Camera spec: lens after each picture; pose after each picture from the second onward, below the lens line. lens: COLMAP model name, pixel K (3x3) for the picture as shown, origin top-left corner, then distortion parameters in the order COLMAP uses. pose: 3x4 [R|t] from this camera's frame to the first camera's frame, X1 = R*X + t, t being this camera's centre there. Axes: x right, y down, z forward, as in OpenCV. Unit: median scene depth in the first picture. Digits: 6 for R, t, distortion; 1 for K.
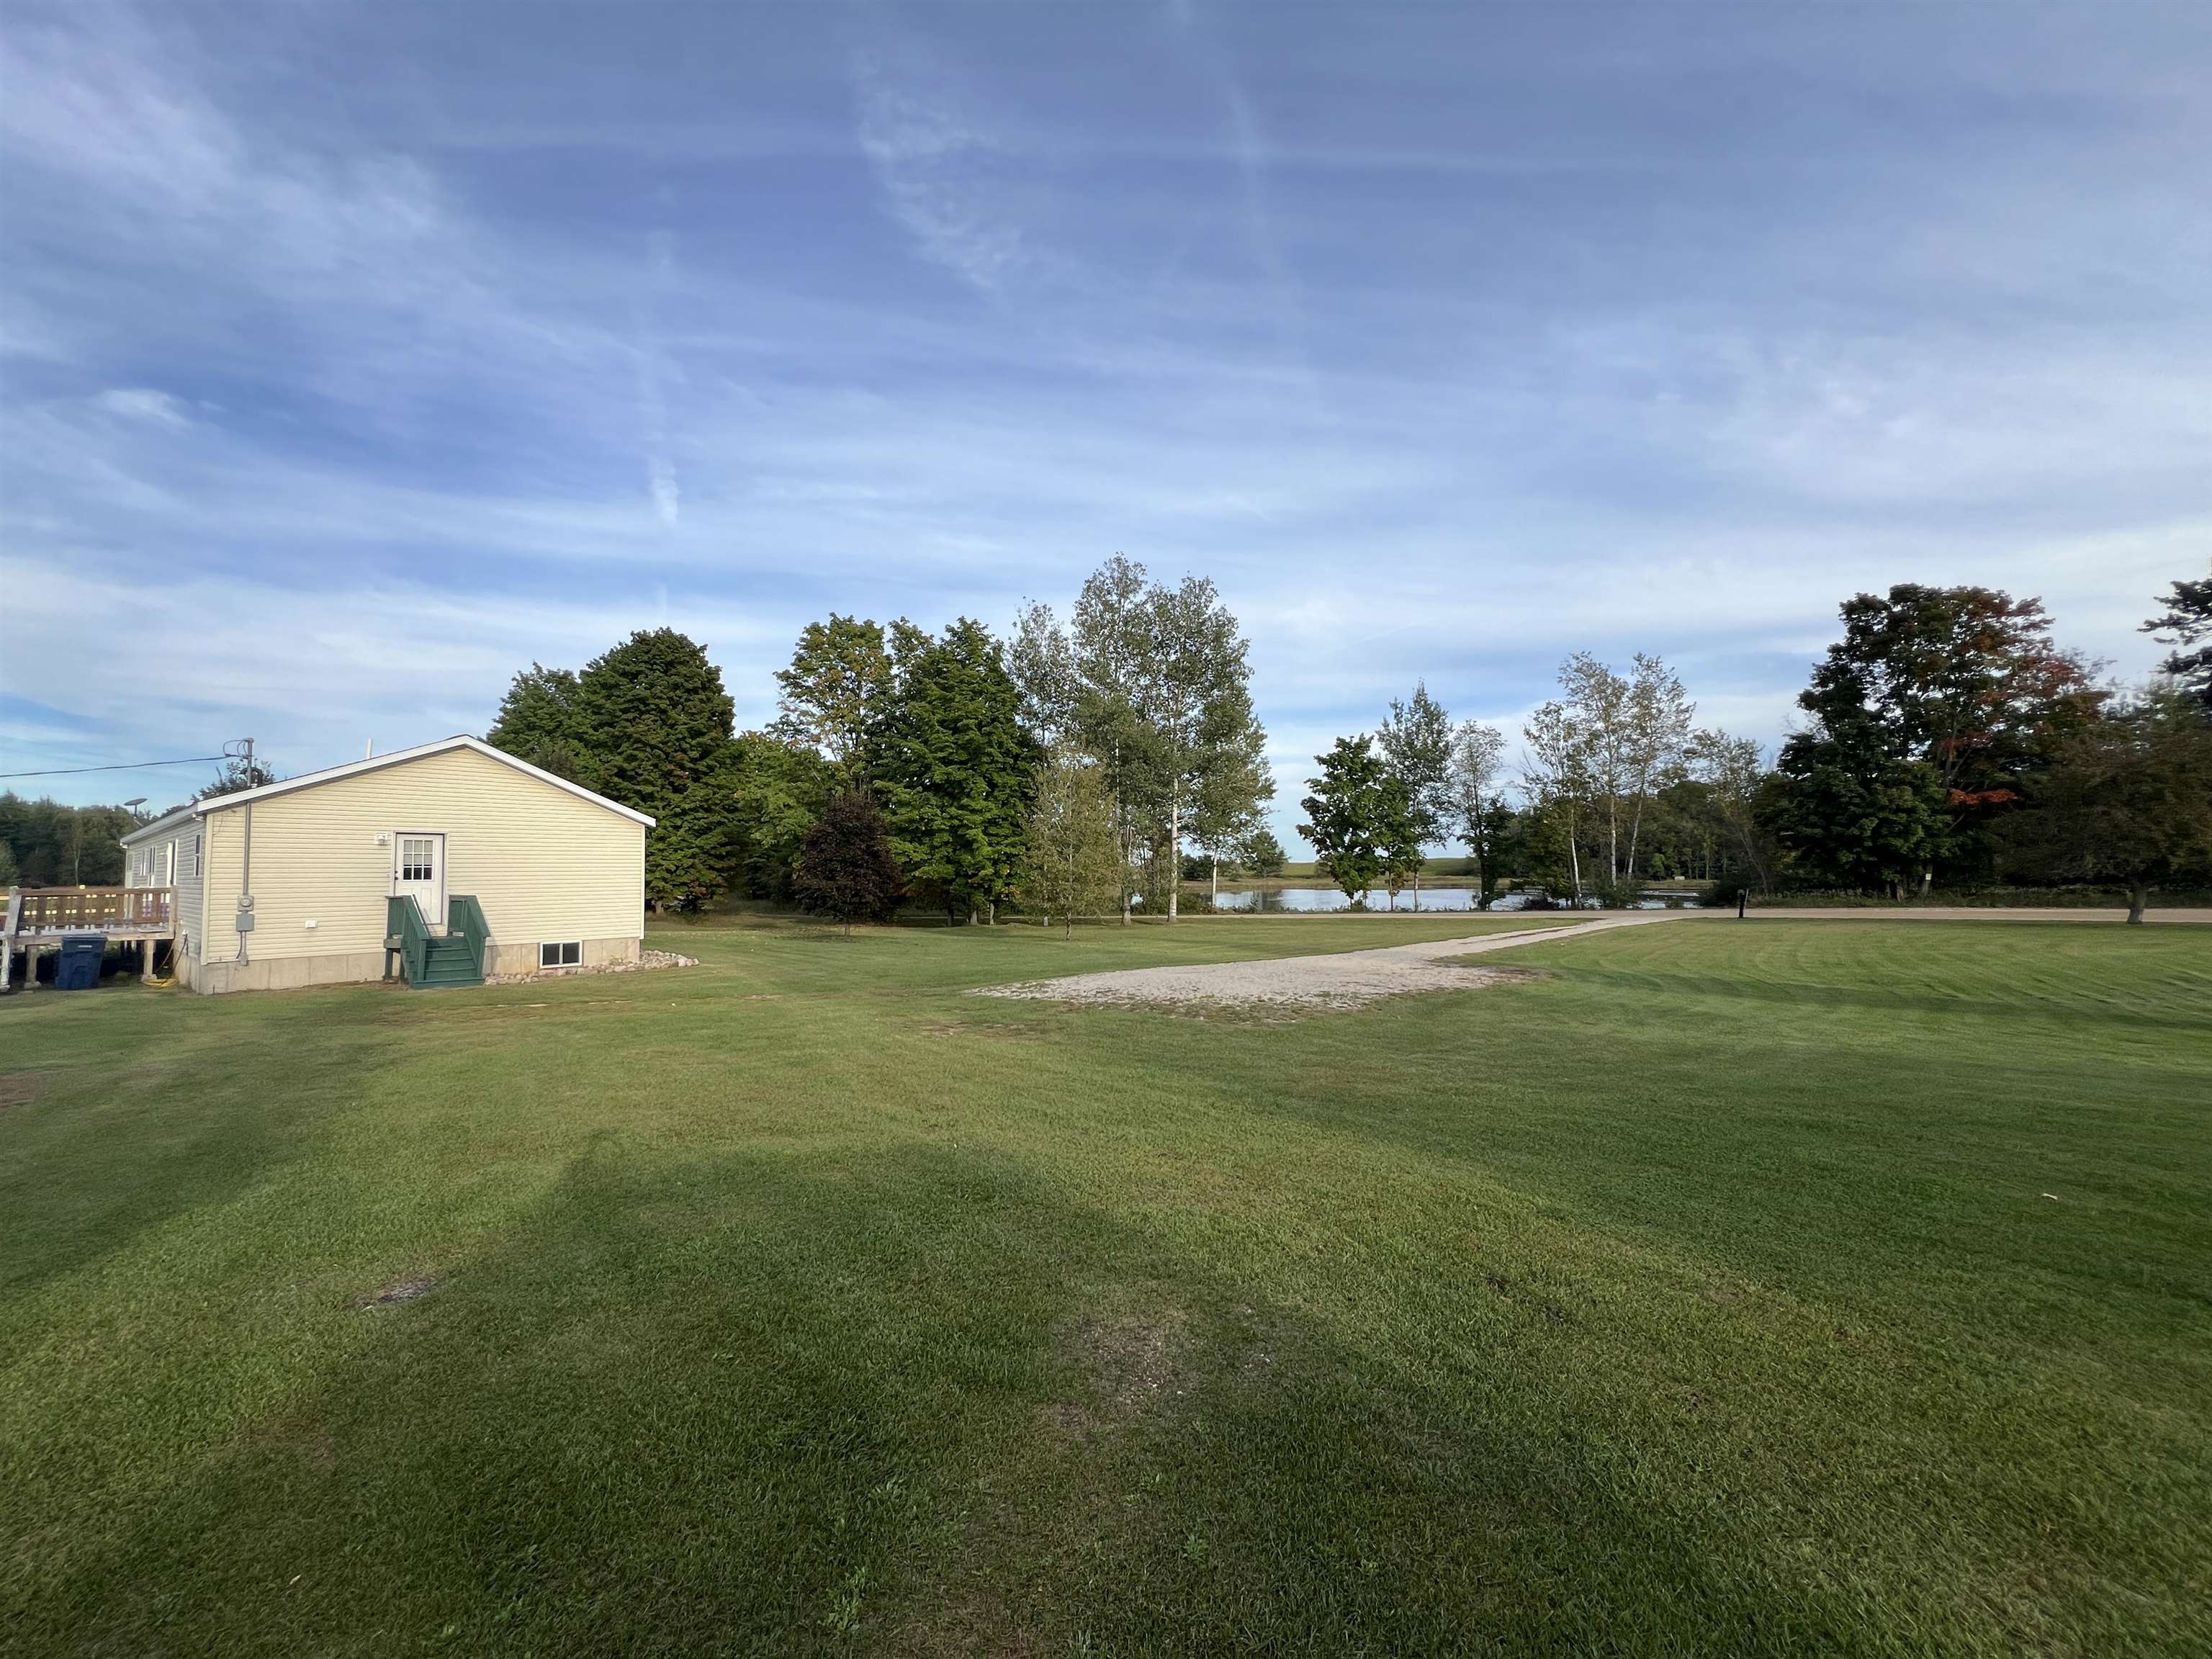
lens RADIAL K [[888.8, 0, 1106.7], [0, 888.8, 833.3], [0, 0, 1]] dist [-0.001242, 0.000075]
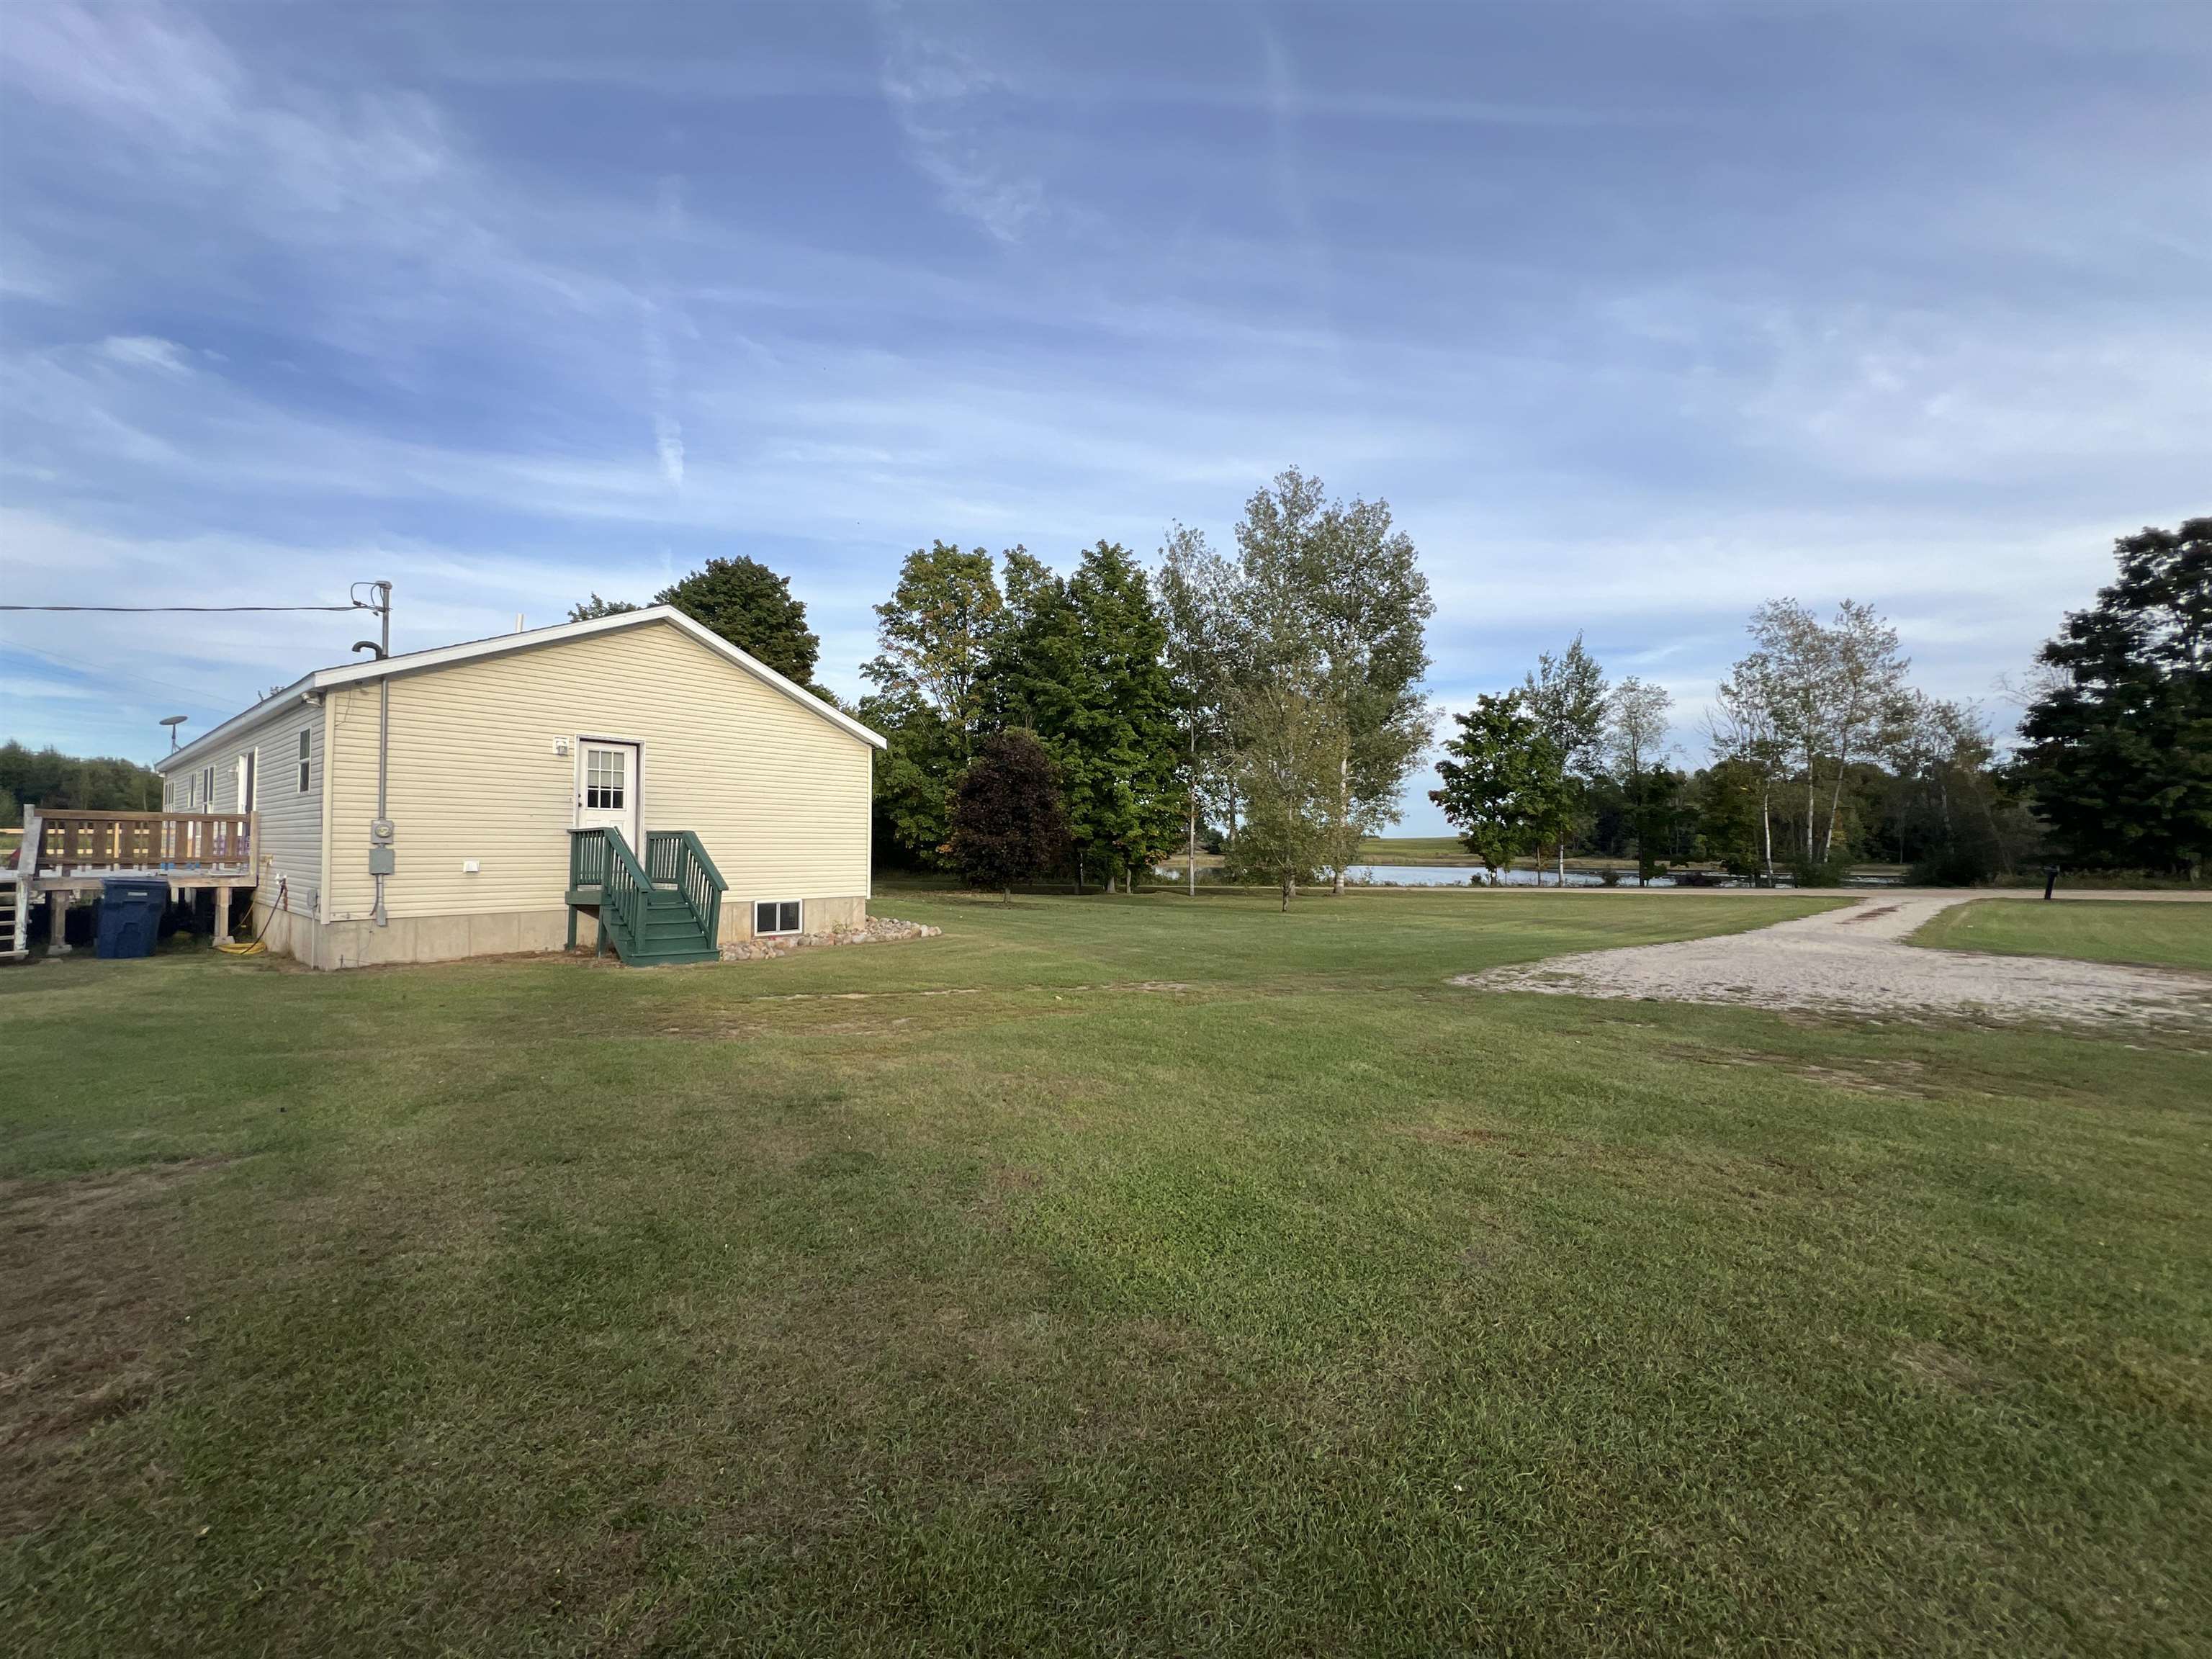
lens RADIAL K [[893.5, 0, 1111.8], [0, 893.5, 831.9], [0, 0, 1]] dist [0.001416, -0.002260]
pose [[0.999859, 0.016758, -0.001373, -0.152859], [-0.016714, 0.999475, 0.027767, 0.018298], [0.001838, -0.027740, 0.999613, 0.120728]]
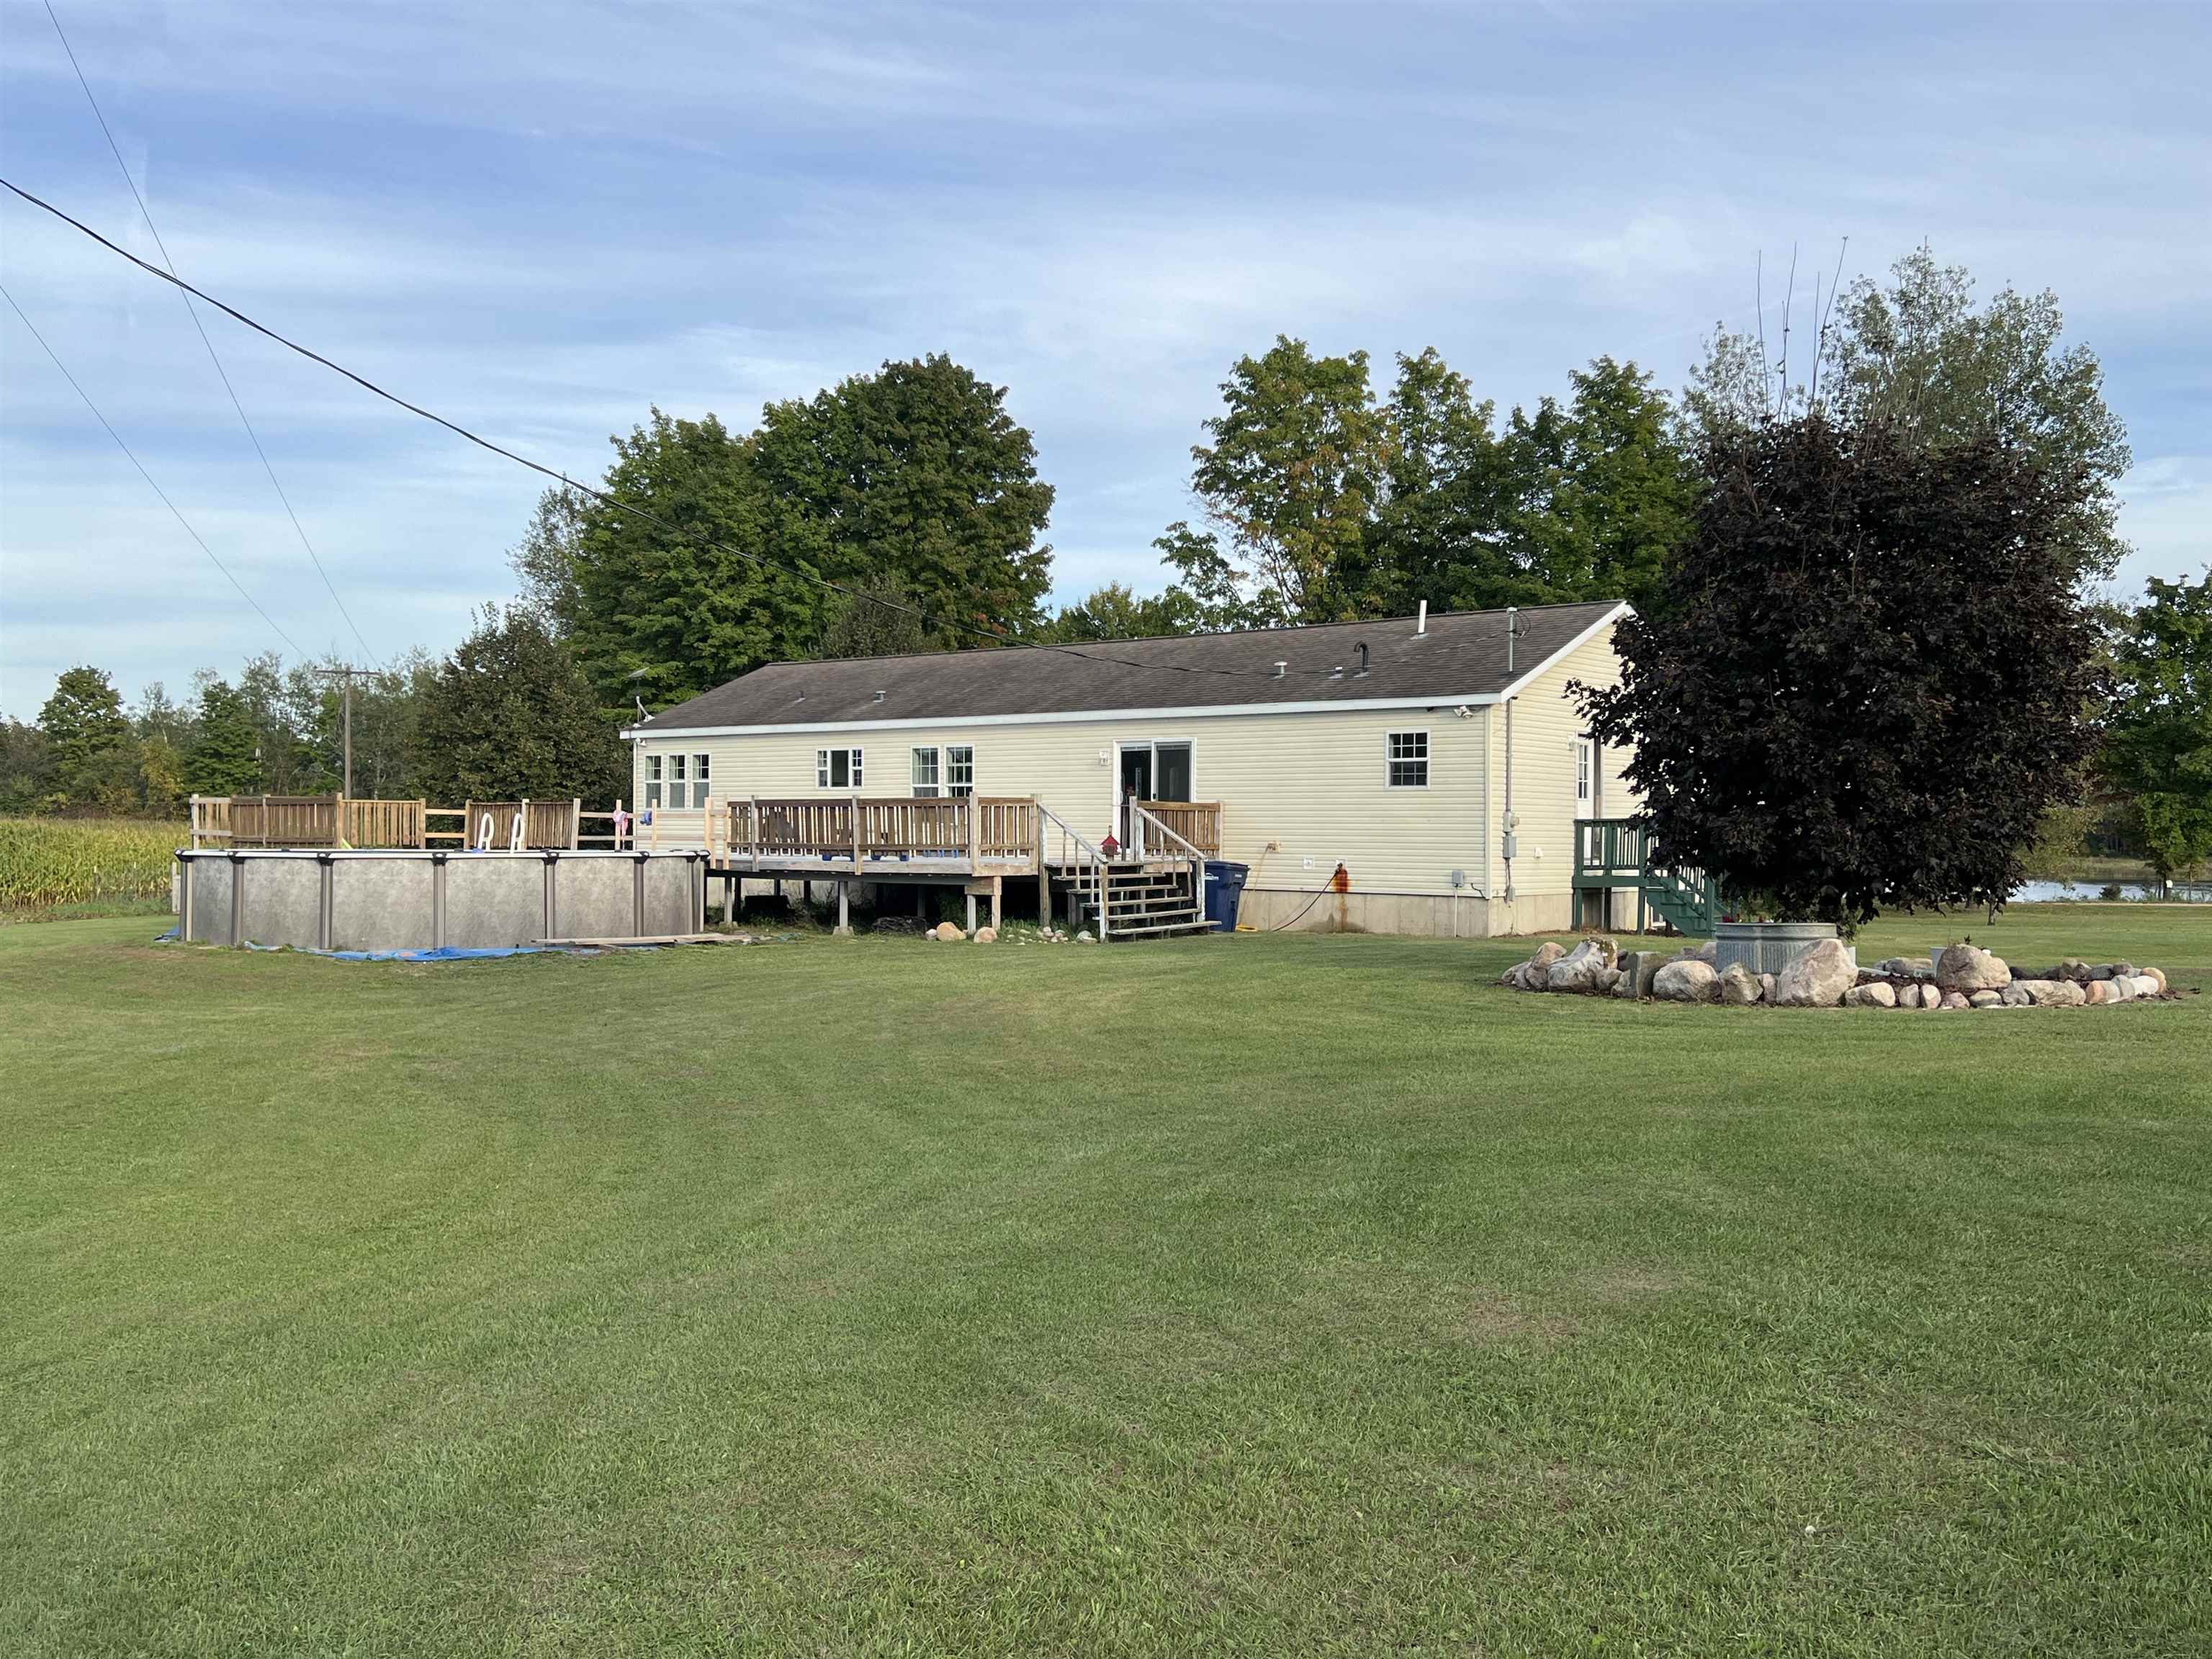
lens RADIAL K [[2032.6, 0, 1107.2], [0, 2032.6, 834.3], [0, 0, 1]] dist [0.170731, -0.328241]
pose [[0.999802, 0.018540, 0.007157, -0.498248], [-0.018833, 0.998885, 0.043293, 0.005541], [-0.006346, -0.043419, 0.999037, -0.318053]]
